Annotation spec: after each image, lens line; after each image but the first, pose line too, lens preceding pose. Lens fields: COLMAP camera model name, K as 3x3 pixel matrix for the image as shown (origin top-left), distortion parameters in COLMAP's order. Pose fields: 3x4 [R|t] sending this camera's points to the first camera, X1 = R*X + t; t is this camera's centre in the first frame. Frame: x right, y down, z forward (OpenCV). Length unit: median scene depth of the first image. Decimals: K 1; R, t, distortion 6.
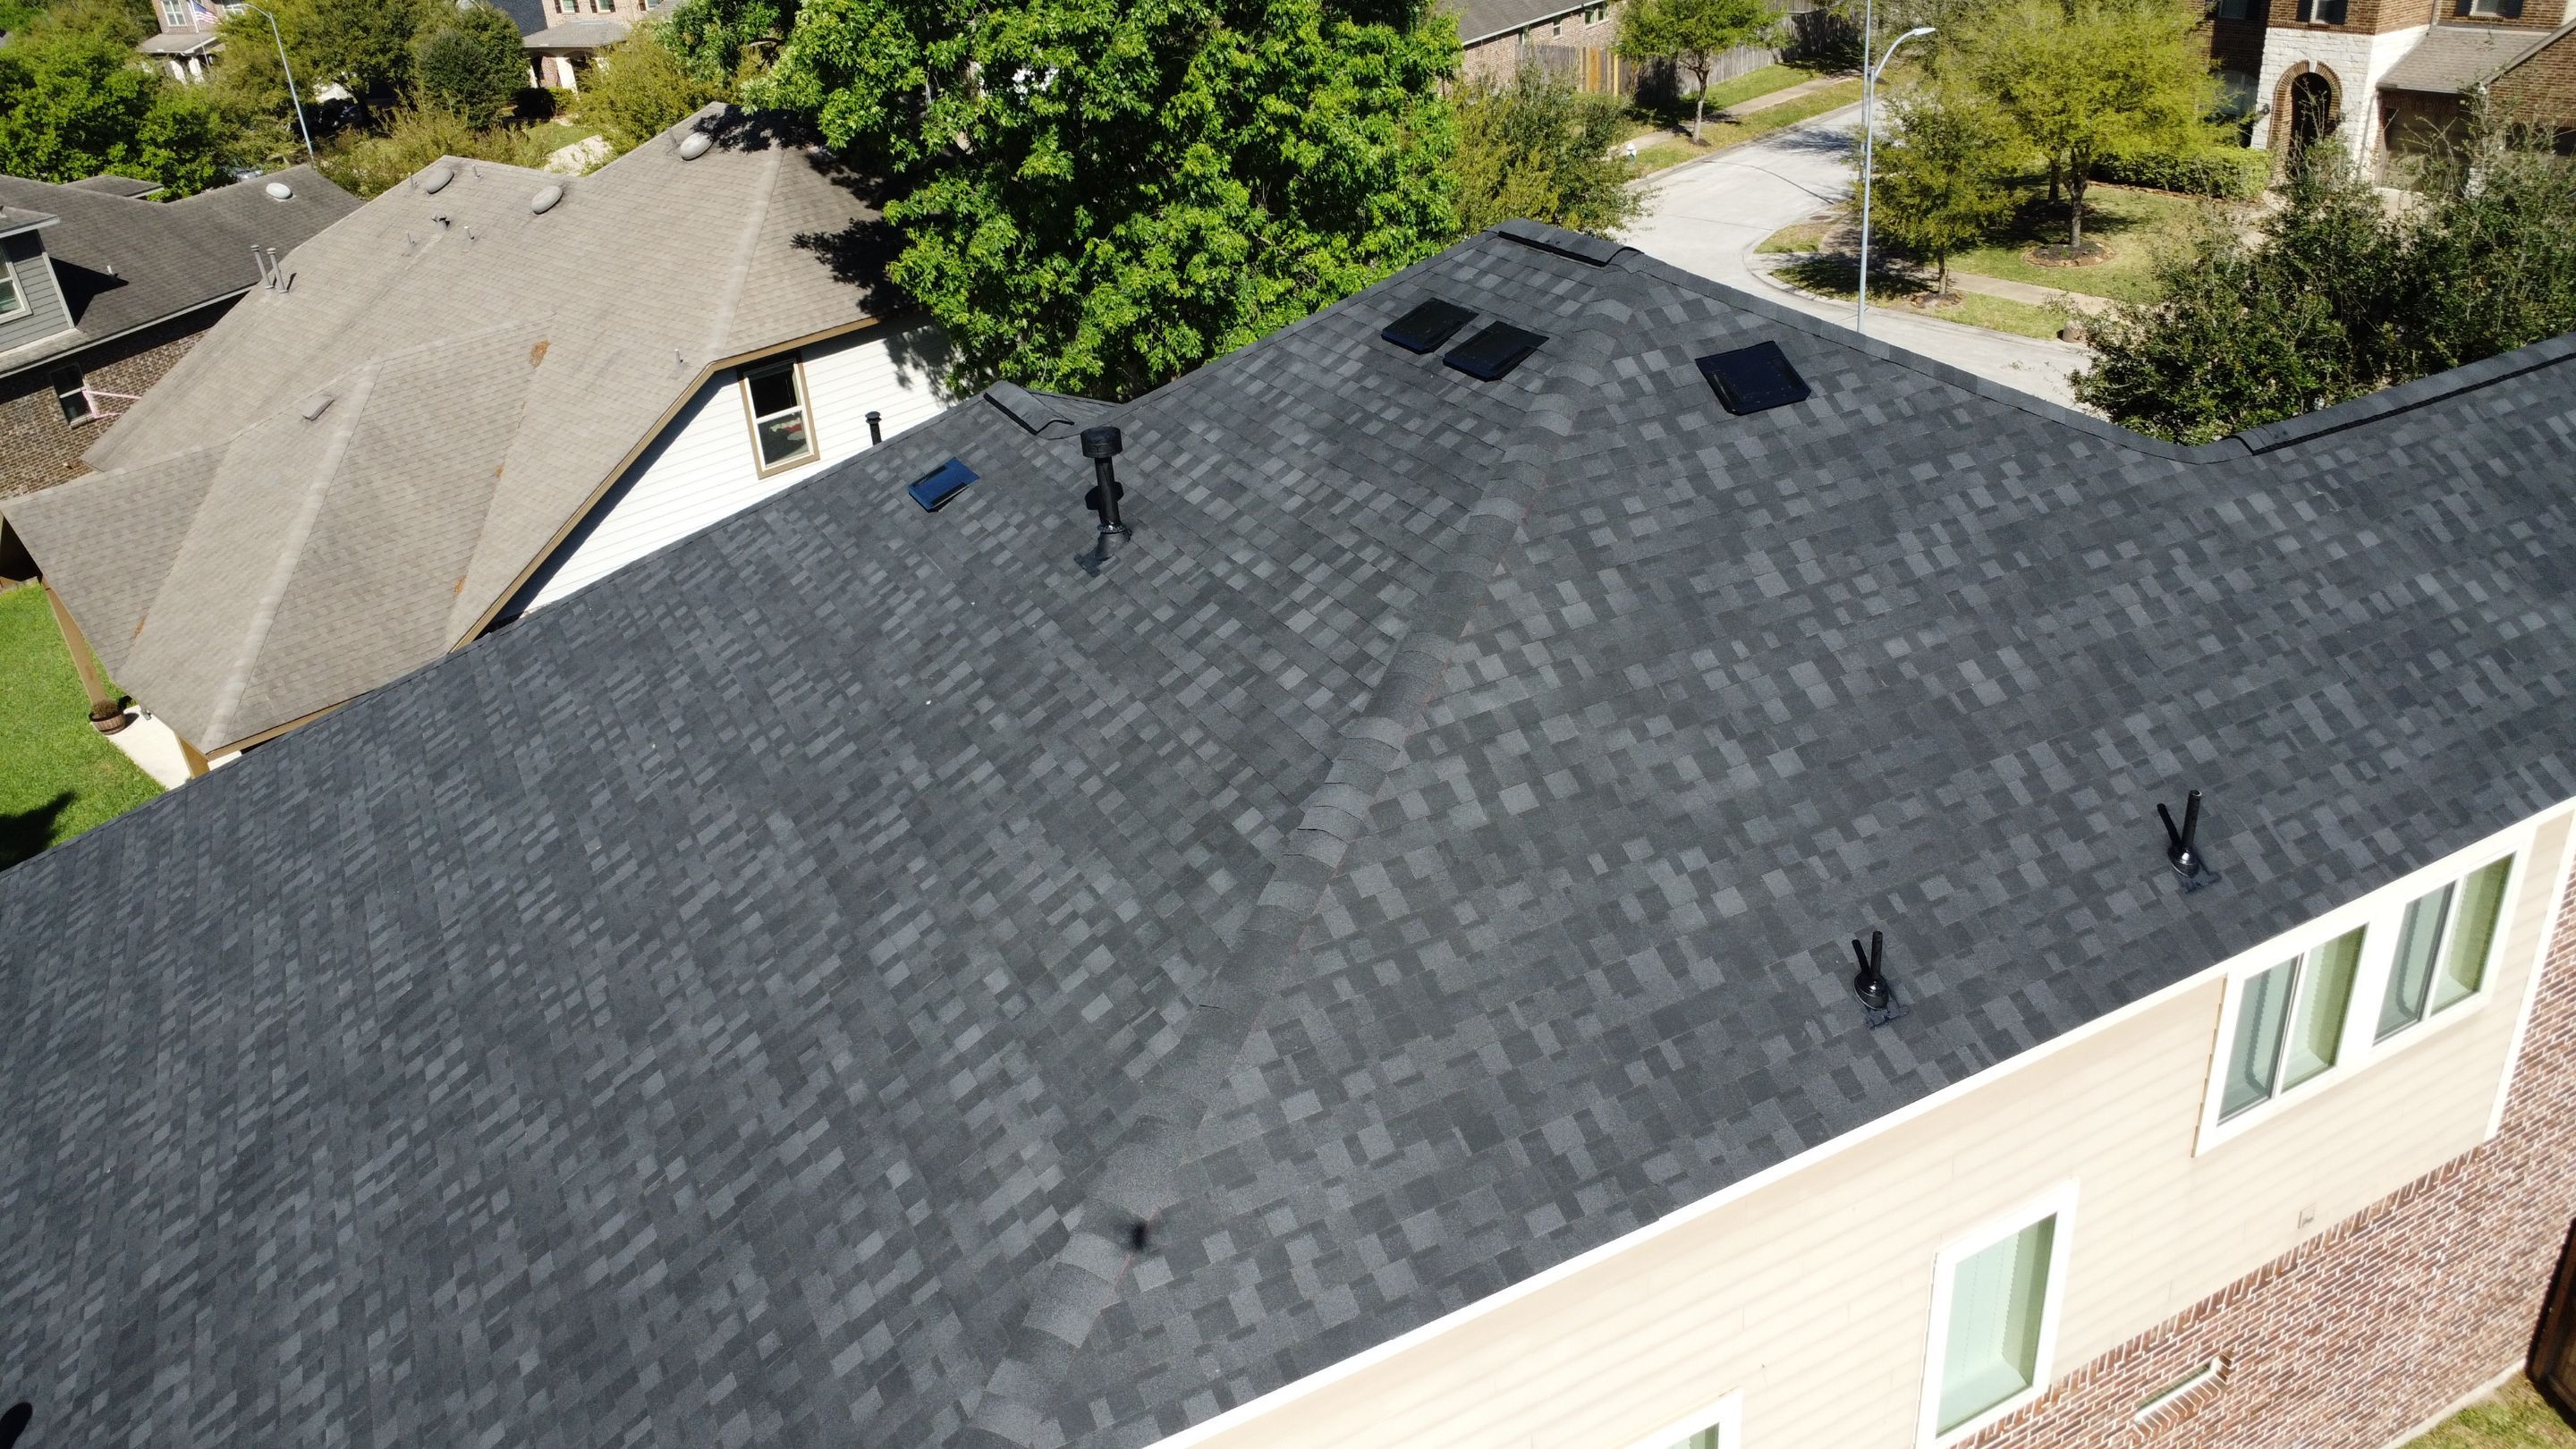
lens RADIAL K [[1863.5, 0, 1285.7], [0, 1863.5, 711.4], [0, 0, 1]] dist [-0.018709, -0.022114]
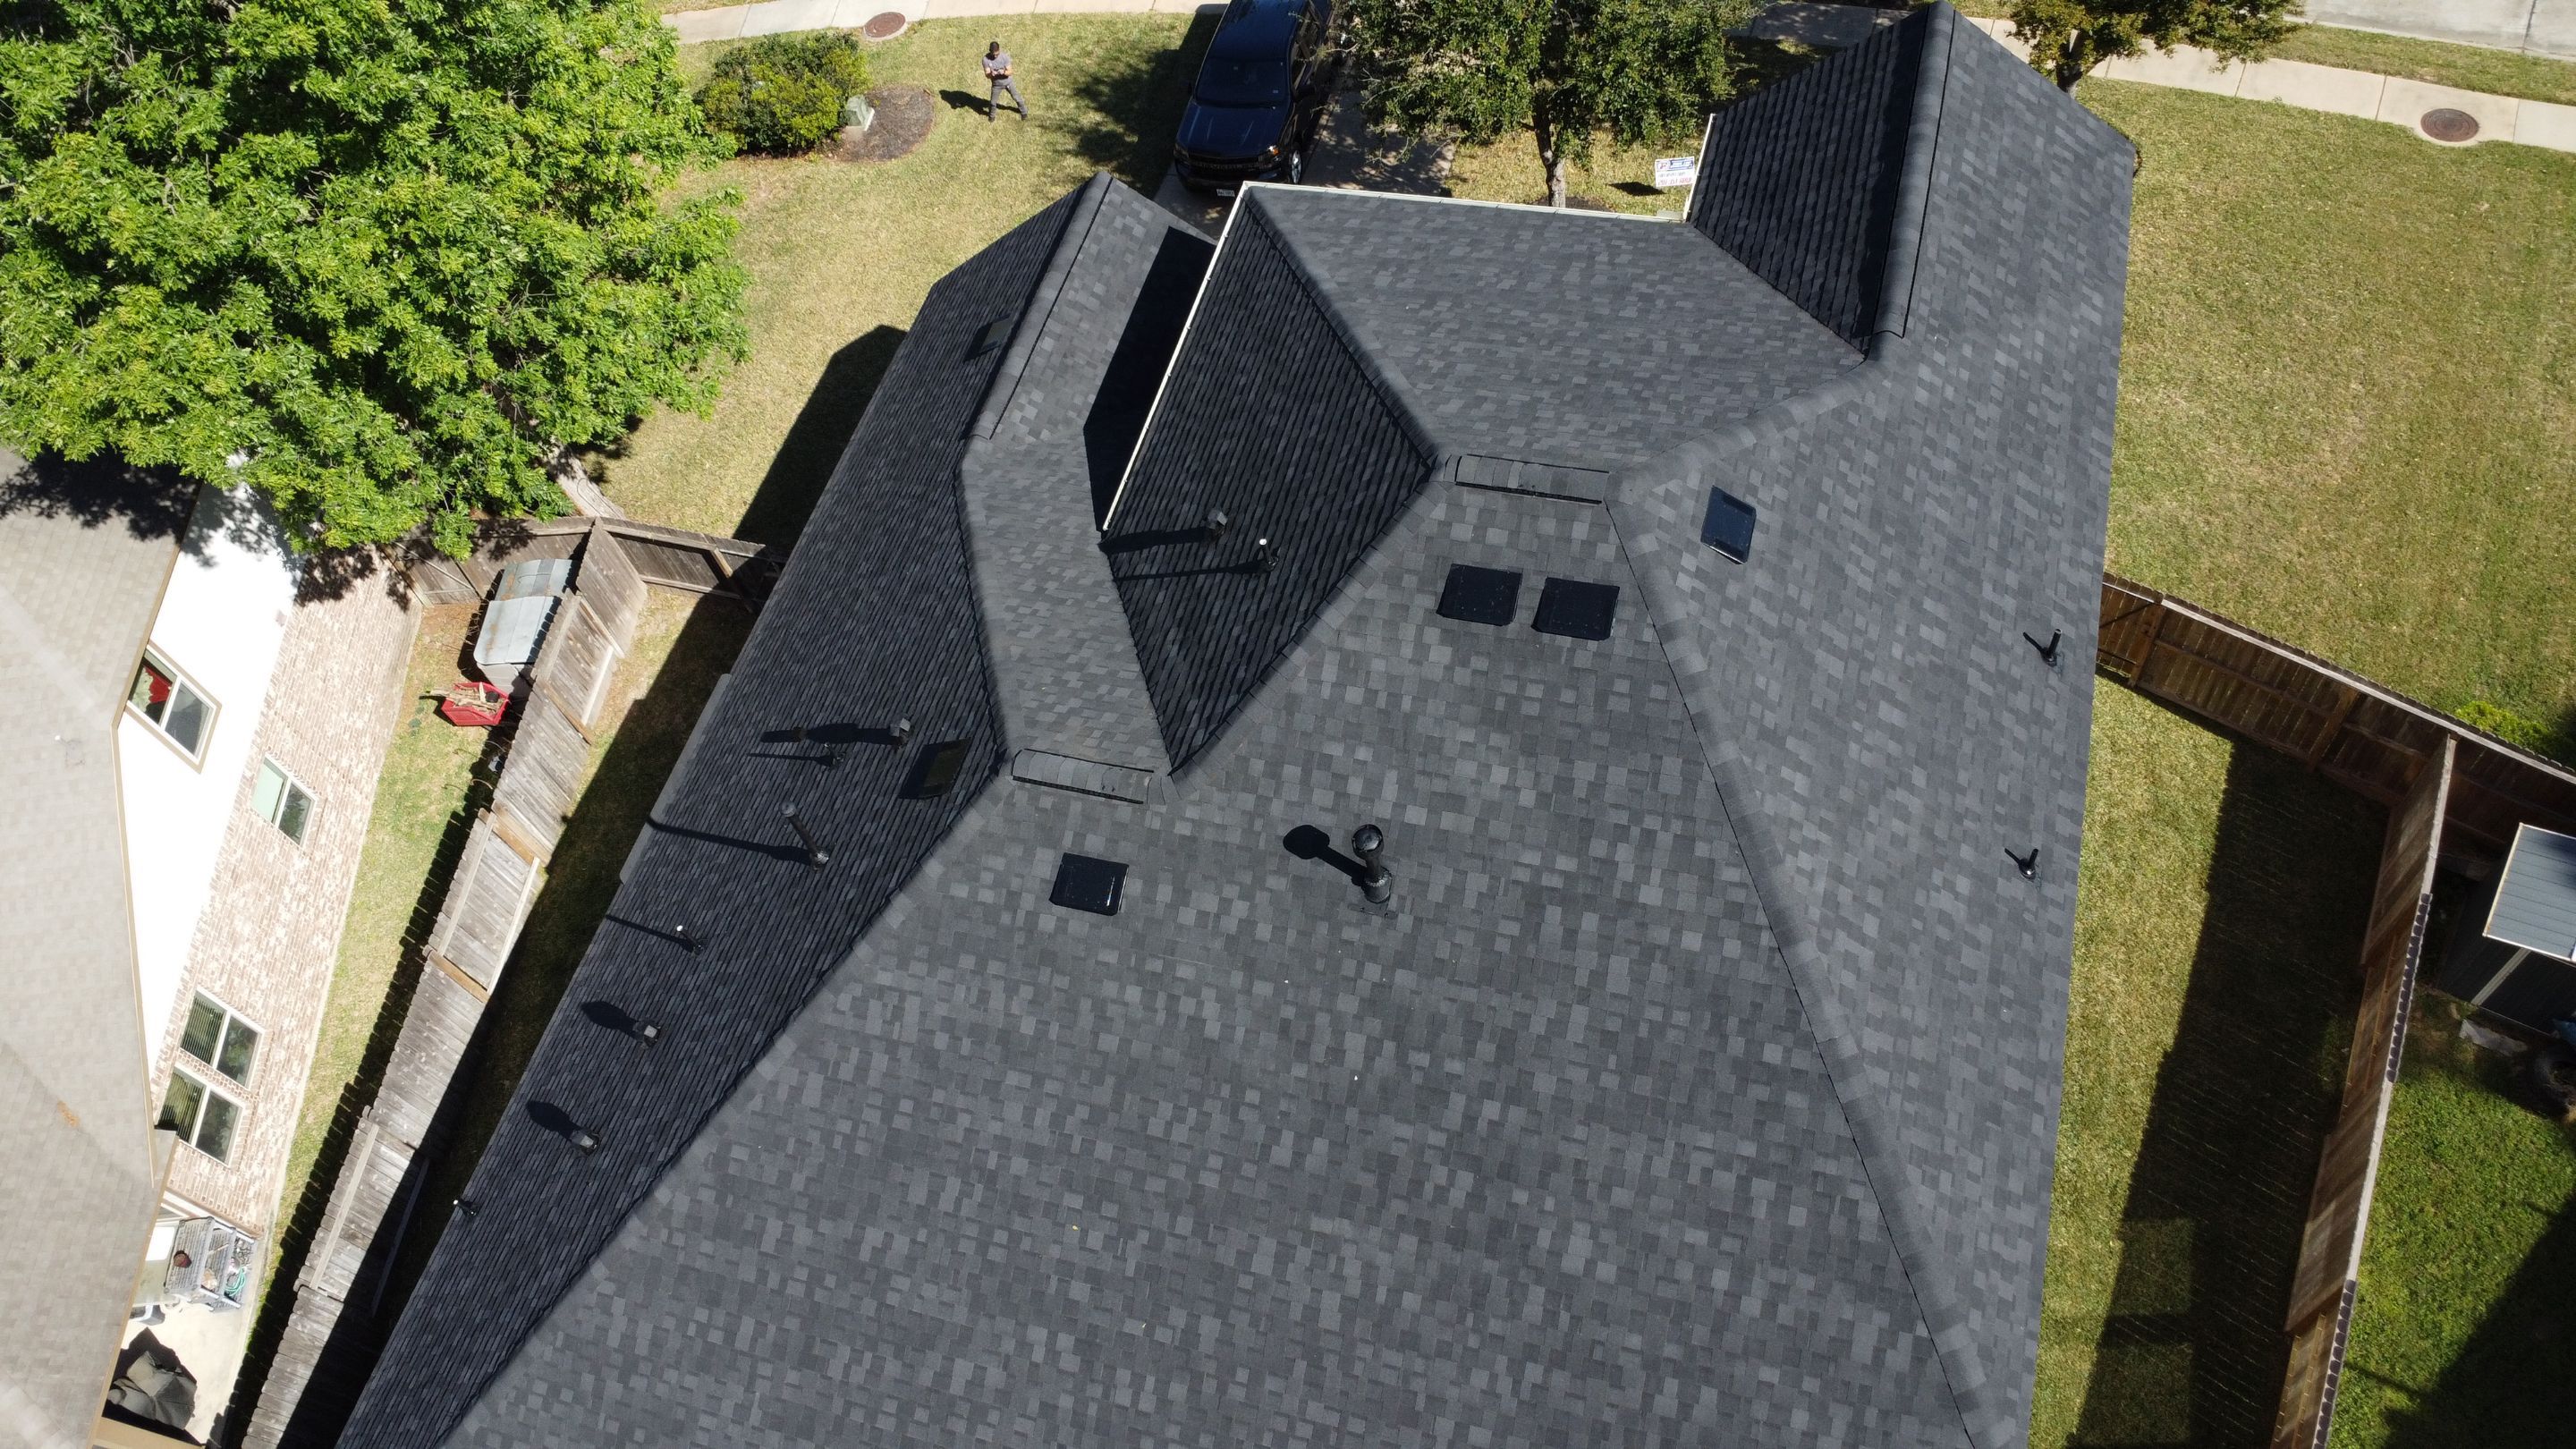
lens RADIAL K [[1863.5, 0, 1287.6], [0, 1863.5, 711.4], [0, 0, 1]] dist [-0.018709, -0.022114]
pose [[0.688098, -0.622273, 0.373226, -0.592362], [0.407515, 0.756983, 0.510792, -0.941847], [-0.600377, -0.199379, 0.774464, 0.102792]]
